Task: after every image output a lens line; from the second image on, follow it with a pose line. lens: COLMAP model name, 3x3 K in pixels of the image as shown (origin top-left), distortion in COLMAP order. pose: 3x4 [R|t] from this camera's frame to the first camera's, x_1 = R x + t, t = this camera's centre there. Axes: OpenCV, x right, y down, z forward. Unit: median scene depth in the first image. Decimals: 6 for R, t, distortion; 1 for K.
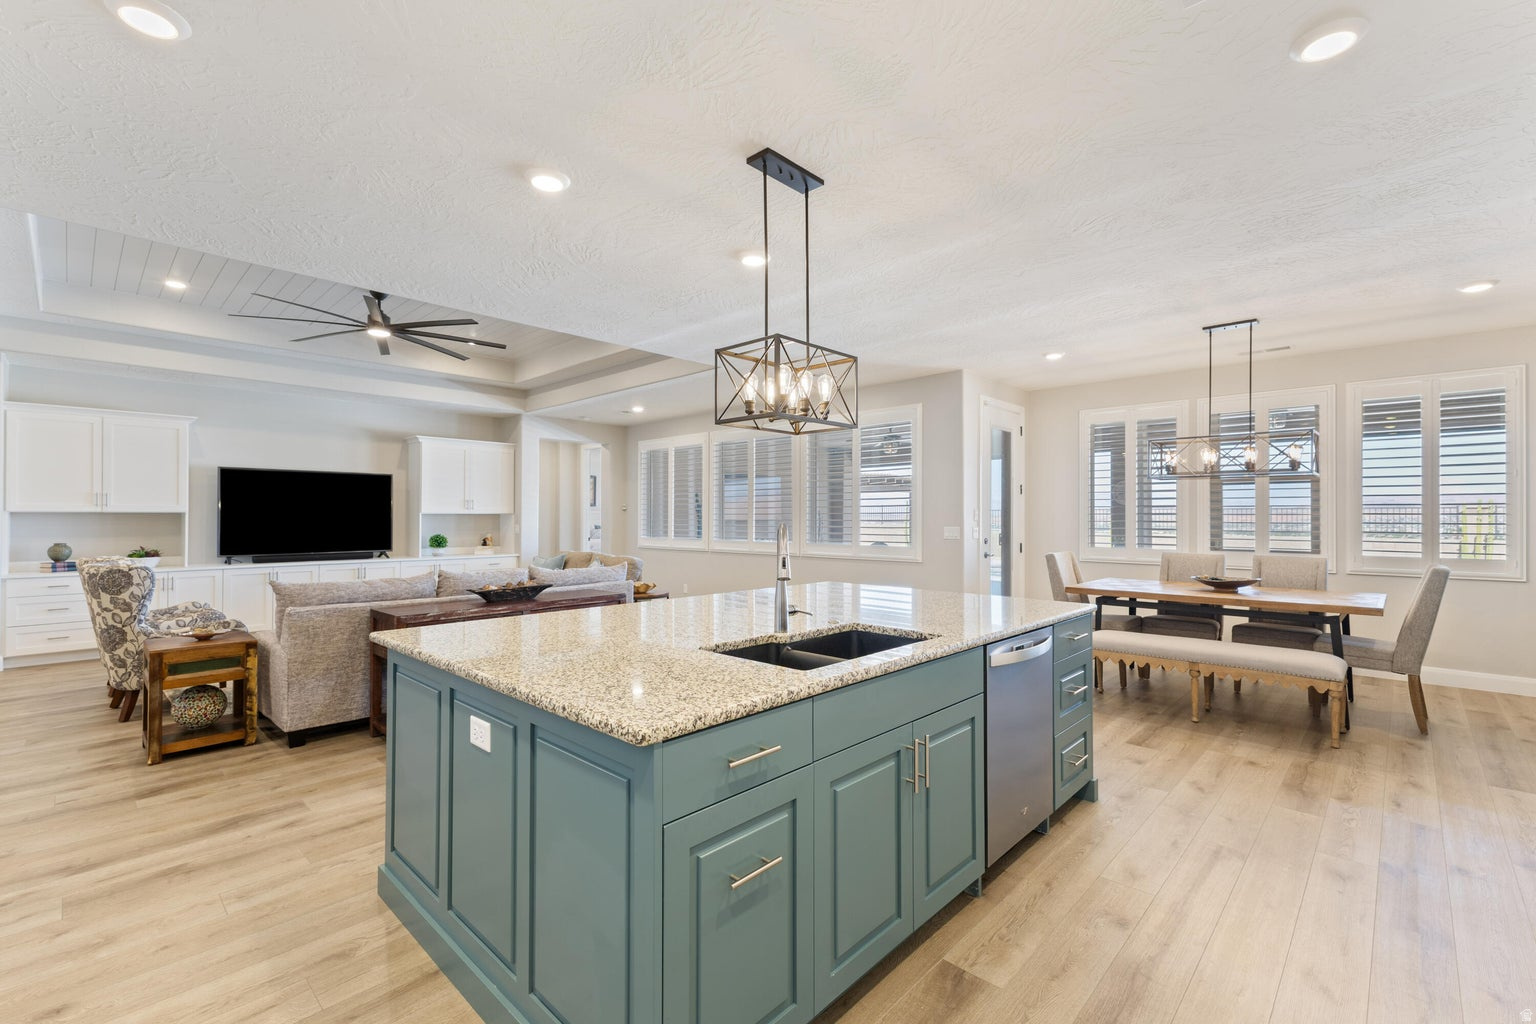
lens RADIAL K [[674.0, 0, 778.6], [0, 674.0, 514.9], [0, 0, 1]] dist [0.000556, 0.000093]
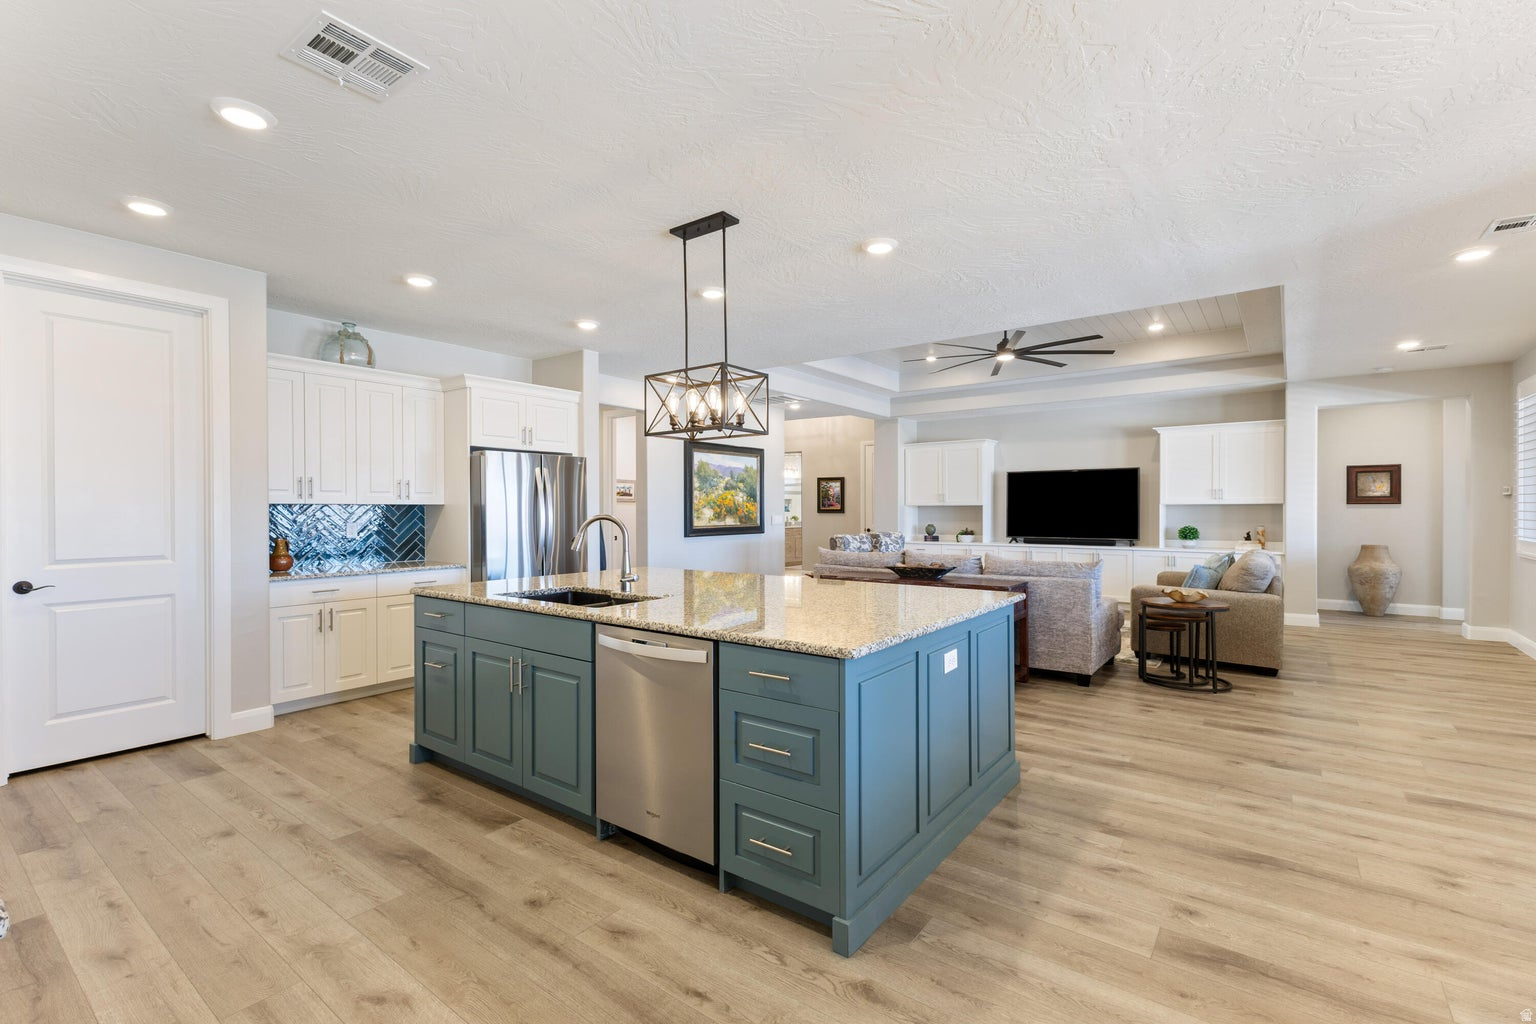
lens RADIAL K [[674.0, 0, 782.2], [0, 674.0, 509.2], [0, 0, 1]] dist [0.000556, 0.000093]
pose [[0.122991, 0.000333, -0.992408, 0.469107], [0.005380, 0.999985, 0.001002, 0.001002], [0.992393, -0.005462, 0.122987, 0.371987]]
